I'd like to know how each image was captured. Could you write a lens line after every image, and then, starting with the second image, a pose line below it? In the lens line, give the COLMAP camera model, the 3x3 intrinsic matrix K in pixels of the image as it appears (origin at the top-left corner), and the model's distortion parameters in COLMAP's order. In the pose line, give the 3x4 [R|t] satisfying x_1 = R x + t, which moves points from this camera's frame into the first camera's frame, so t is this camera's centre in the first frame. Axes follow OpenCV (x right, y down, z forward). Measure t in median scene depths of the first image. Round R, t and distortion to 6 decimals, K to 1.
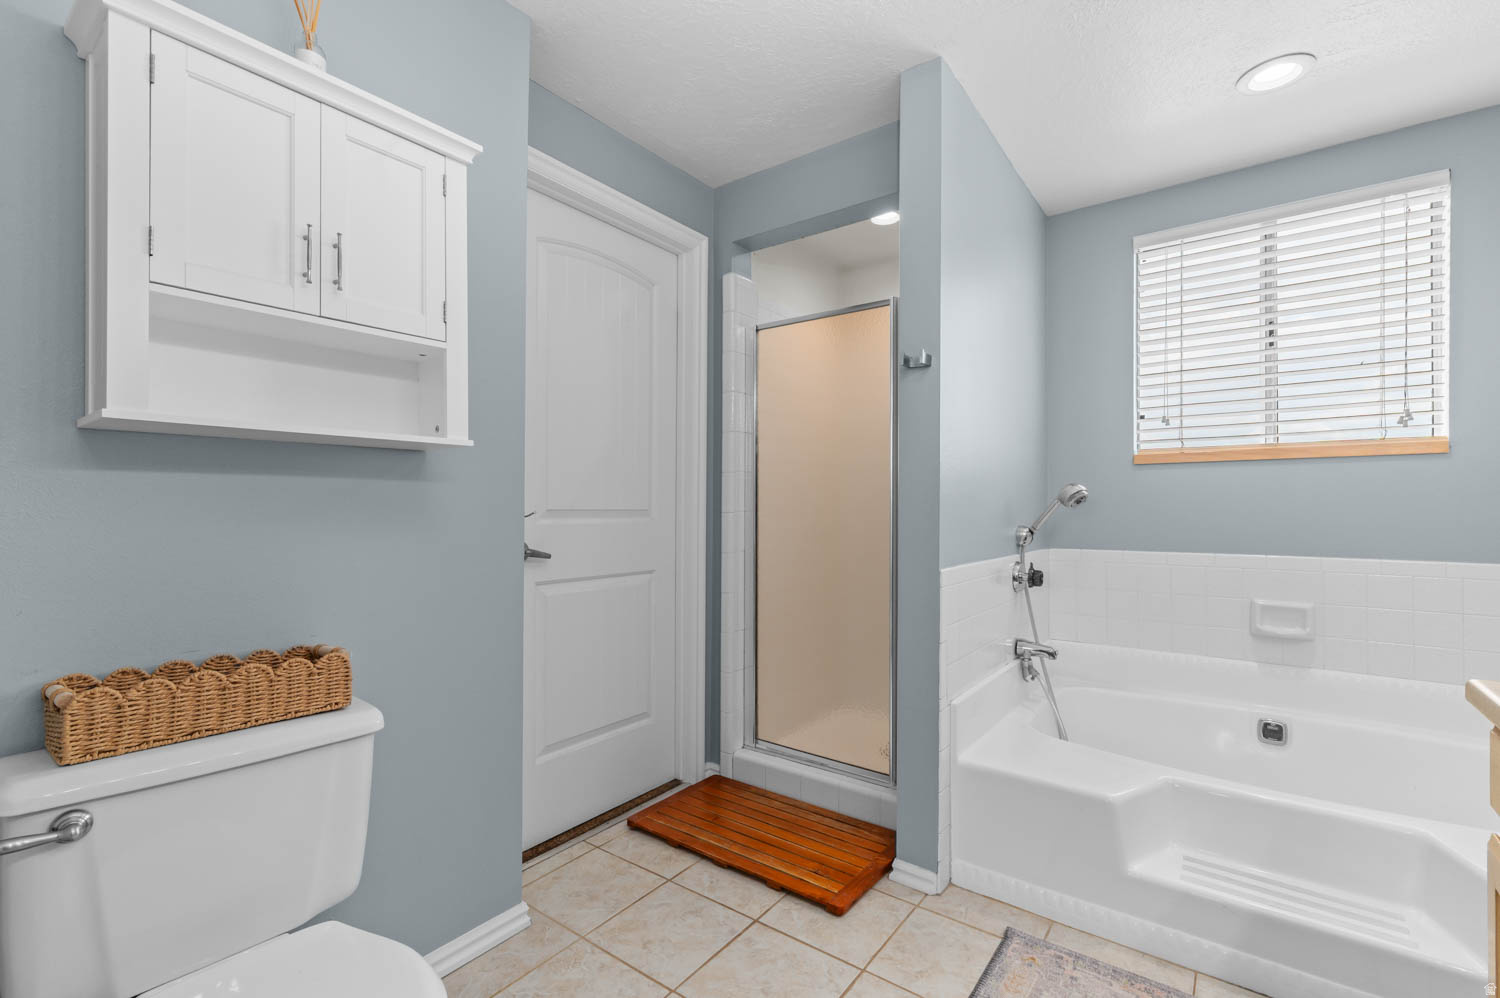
lens RADIAL K [[662.3, 0, 756.0], [0, 662.3, 502.6], [0, 0, 1]] dist [0.004190, -0.000564]
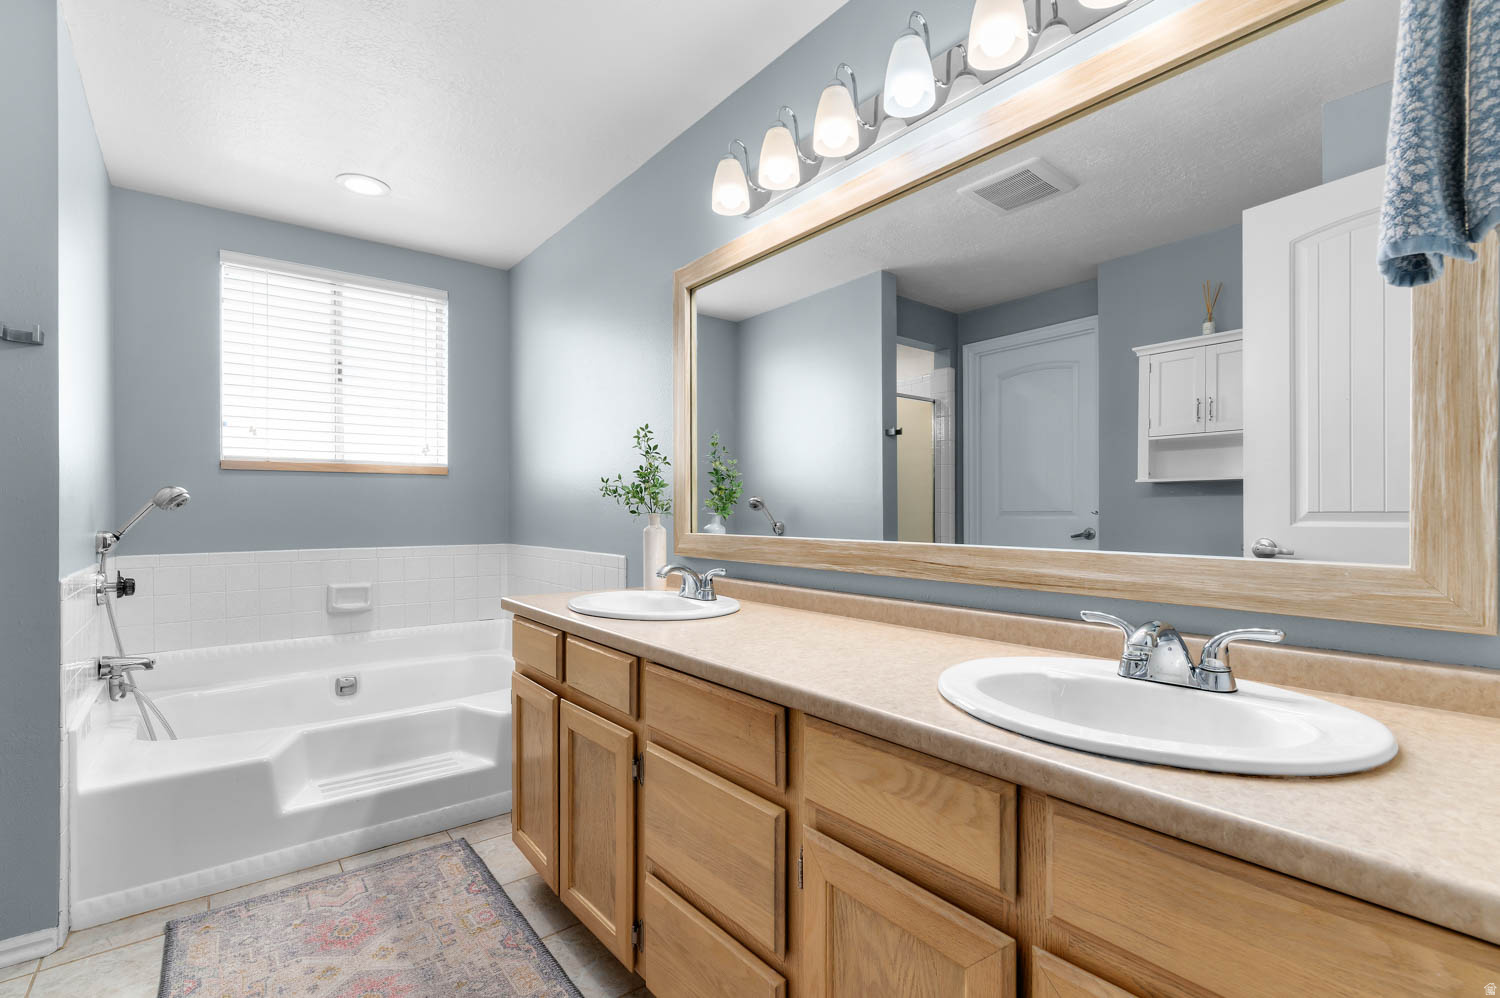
lens RADIAL K [[692.2, 0, 752.0], [0, 692.2, 506.6], [0, 0, 1]] dist [0.001229, -0.000087]
pose [[0.264118, 0.004817, 0.964478, -0.302007], [-0.003205, 0.999986, -0.004117, 0.003186], [-0.964485, -0.002004, 0.264130, -0.104468]]
